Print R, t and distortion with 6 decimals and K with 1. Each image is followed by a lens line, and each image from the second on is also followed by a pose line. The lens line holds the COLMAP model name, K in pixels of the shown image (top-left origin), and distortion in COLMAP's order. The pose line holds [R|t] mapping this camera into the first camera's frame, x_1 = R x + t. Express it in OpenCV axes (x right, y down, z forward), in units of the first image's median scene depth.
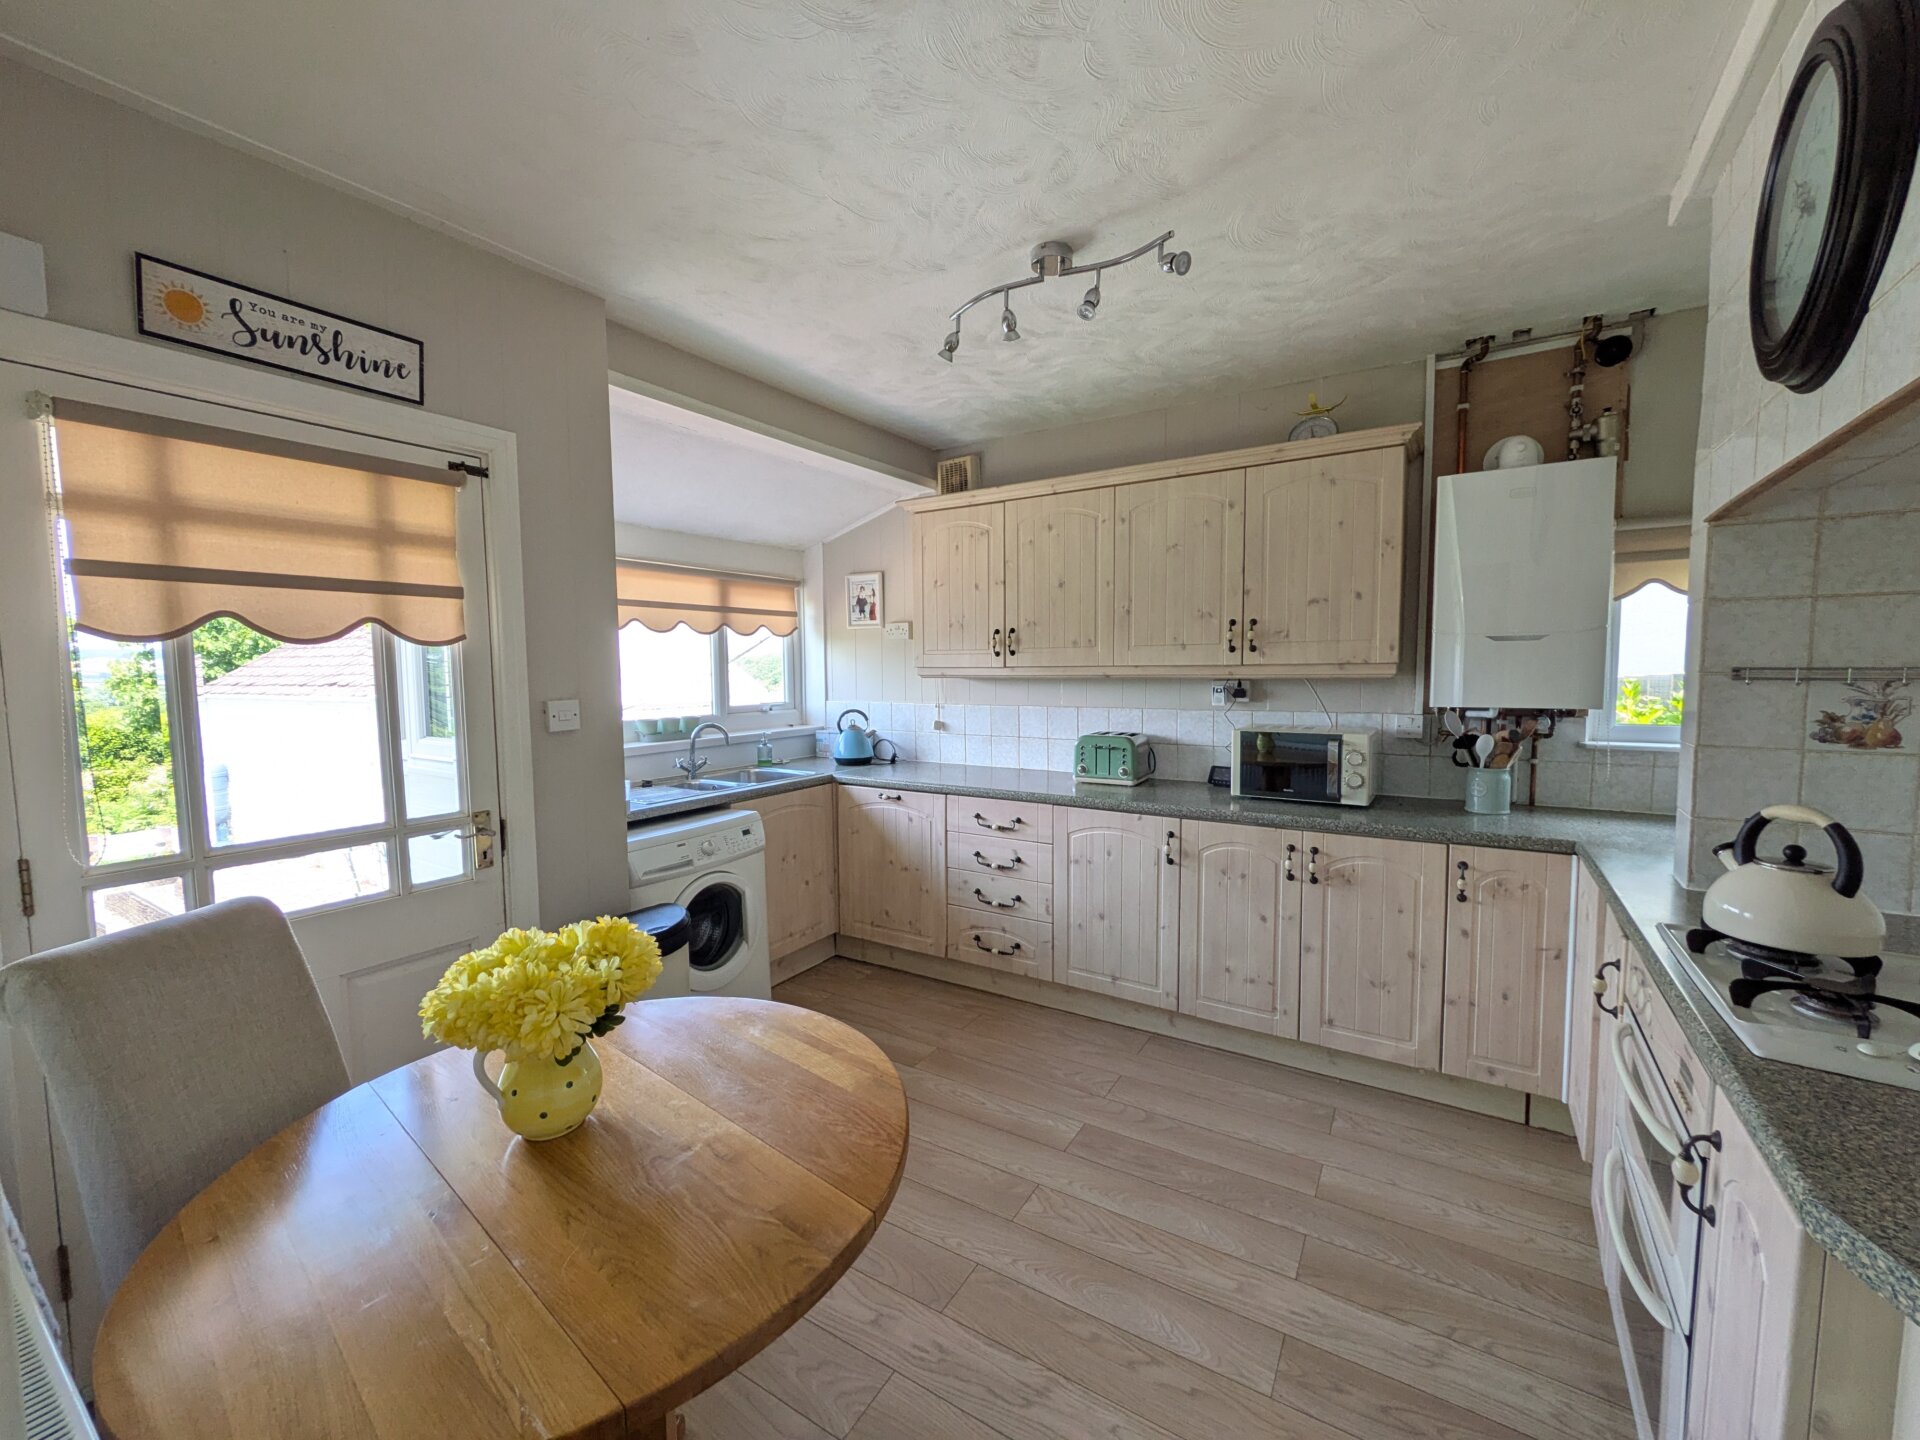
lens RADIAL K [[766.4, 0, 959.8], [0, 766.4, 723.6], [0, 0, 1]] dist [0.001915, -0.000114]
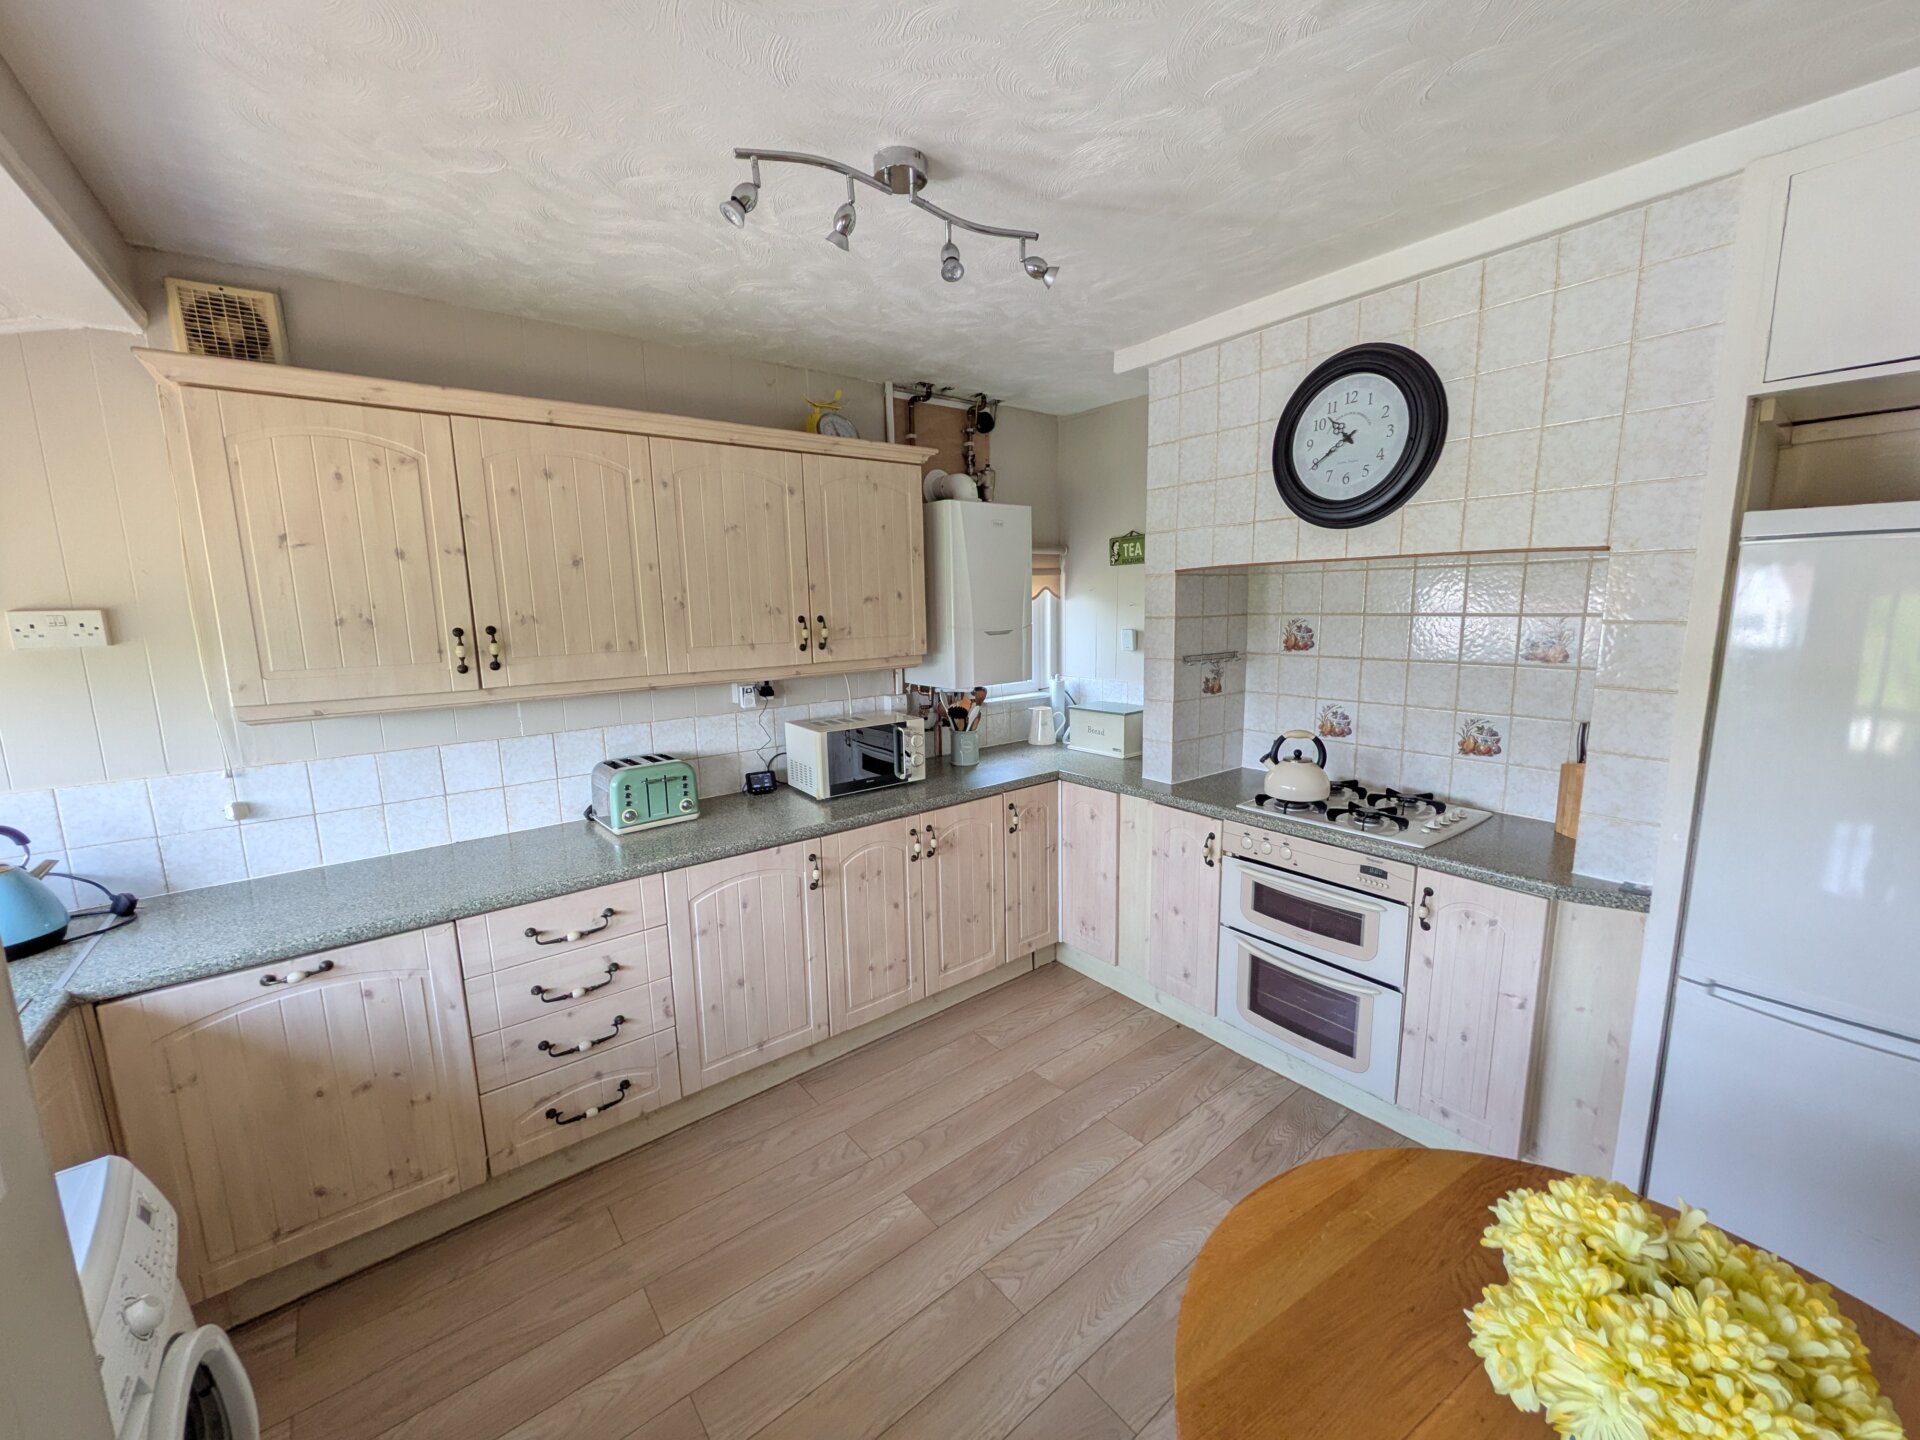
lens RADIAL K [[766.4, 0, 959.8], [0, 766.4, 723.6], [0, 0, 1]] dist [0.001915, -0.000114]
pose [[0.327035, -0.153279, 0.932498, -0.468114], [0.088441, 0.987392, 0.131285, -0.110508], [-0.940865, 0.039536, 0.336468, 0.502798]]
